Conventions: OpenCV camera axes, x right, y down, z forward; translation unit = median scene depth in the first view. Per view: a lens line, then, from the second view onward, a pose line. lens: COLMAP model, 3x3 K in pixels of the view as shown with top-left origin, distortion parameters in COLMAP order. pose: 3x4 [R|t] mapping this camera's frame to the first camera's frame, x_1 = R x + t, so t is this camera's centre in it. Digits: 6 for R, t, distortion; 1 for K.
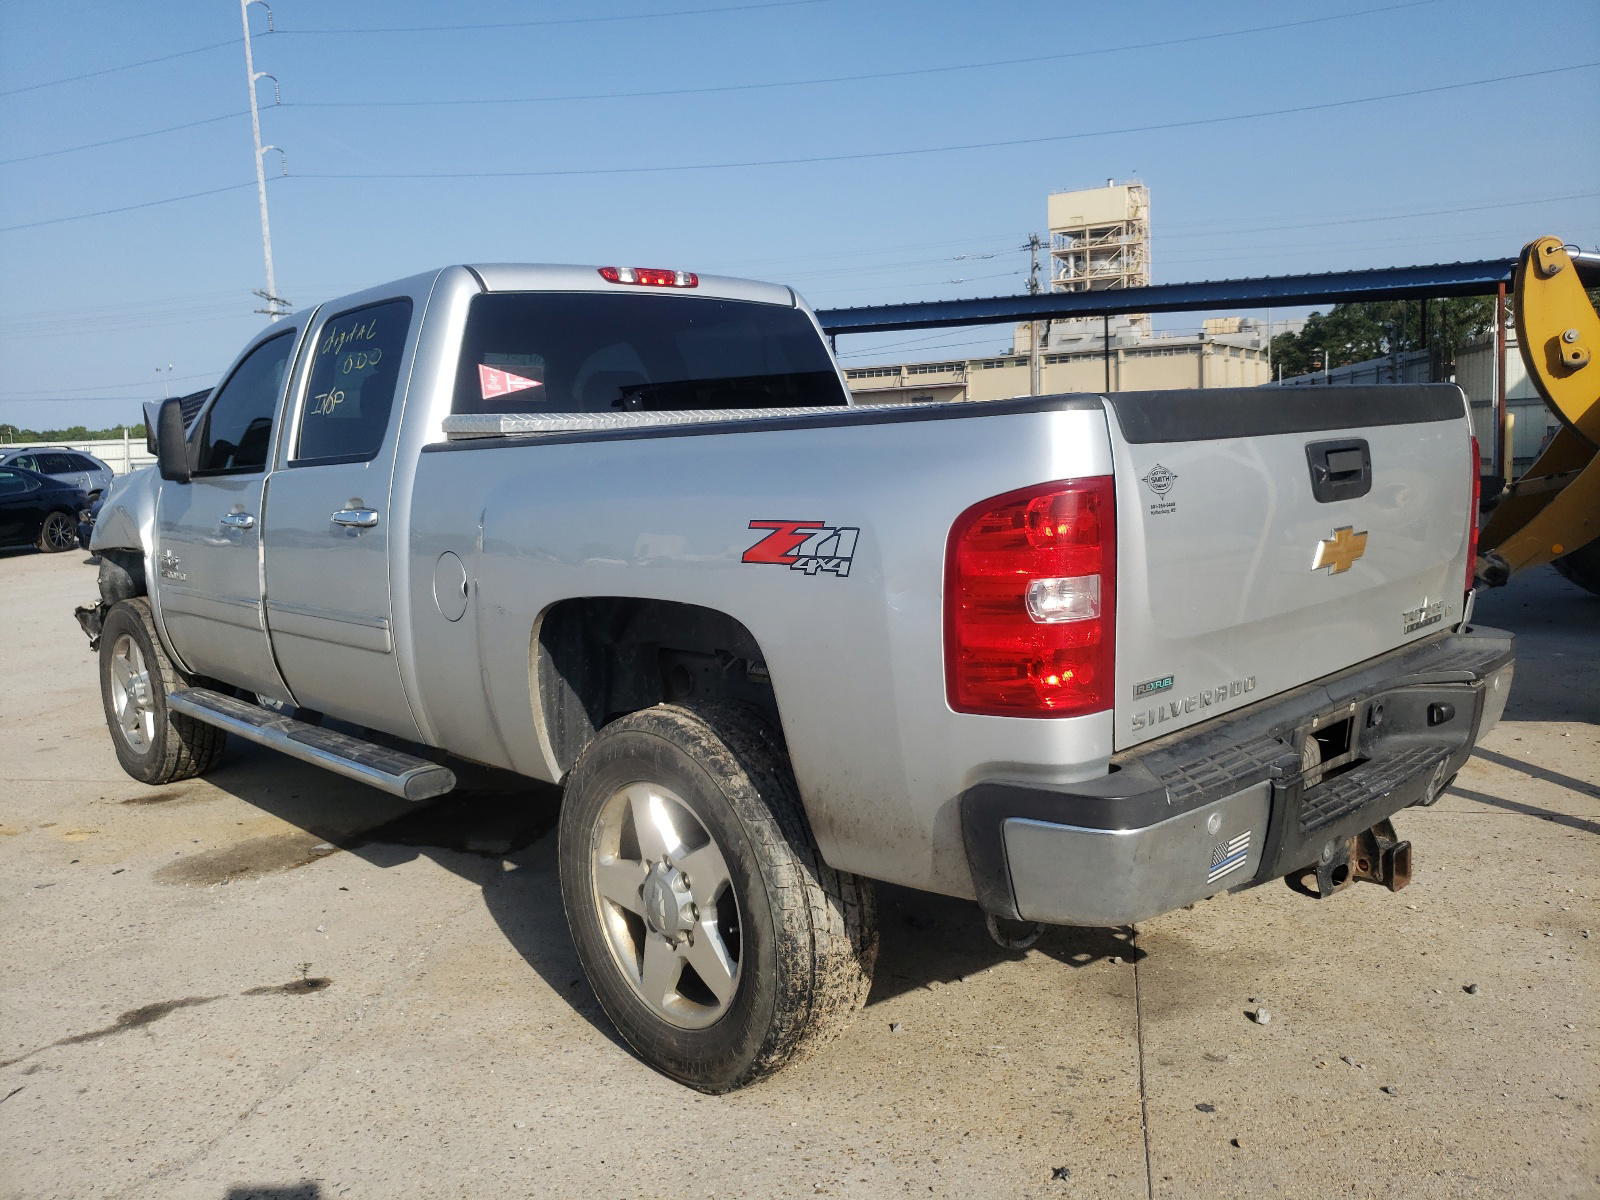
lens RADIAL K [[1225.3, 0, 800.0], [0, 1225.3, 600.0], [0, 0, 1]] dist [-0.000258, 0.001659]
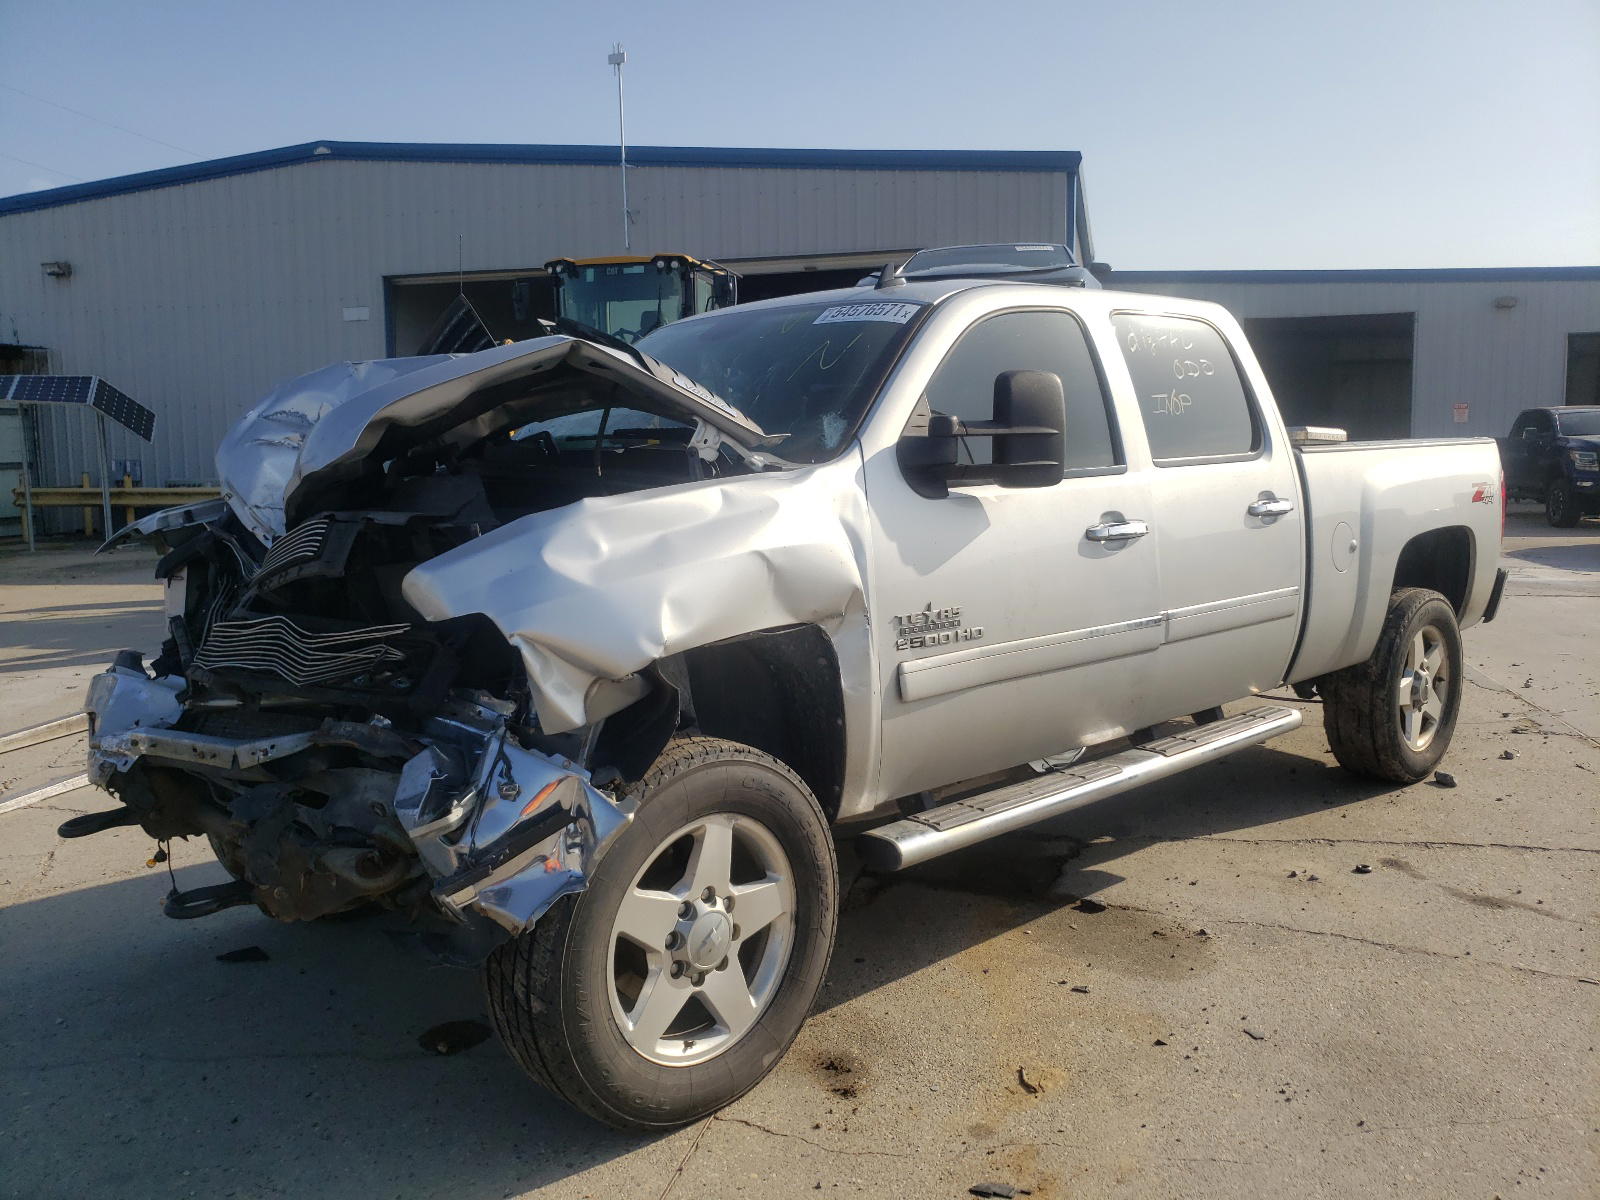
lens RADIAL K [[1225.3, 0, 800.0], [0, 1225.3, 600.0], [0, 0, 1]] dist [-0.000258, 0.001659]
pose [[0.013293, -0.062896, 0.997932, -1.567499], [0.142920, 0.987892, 0.060360, -0.116688], [-0.989645, 0.141822, 0.022122, 1.449090]]
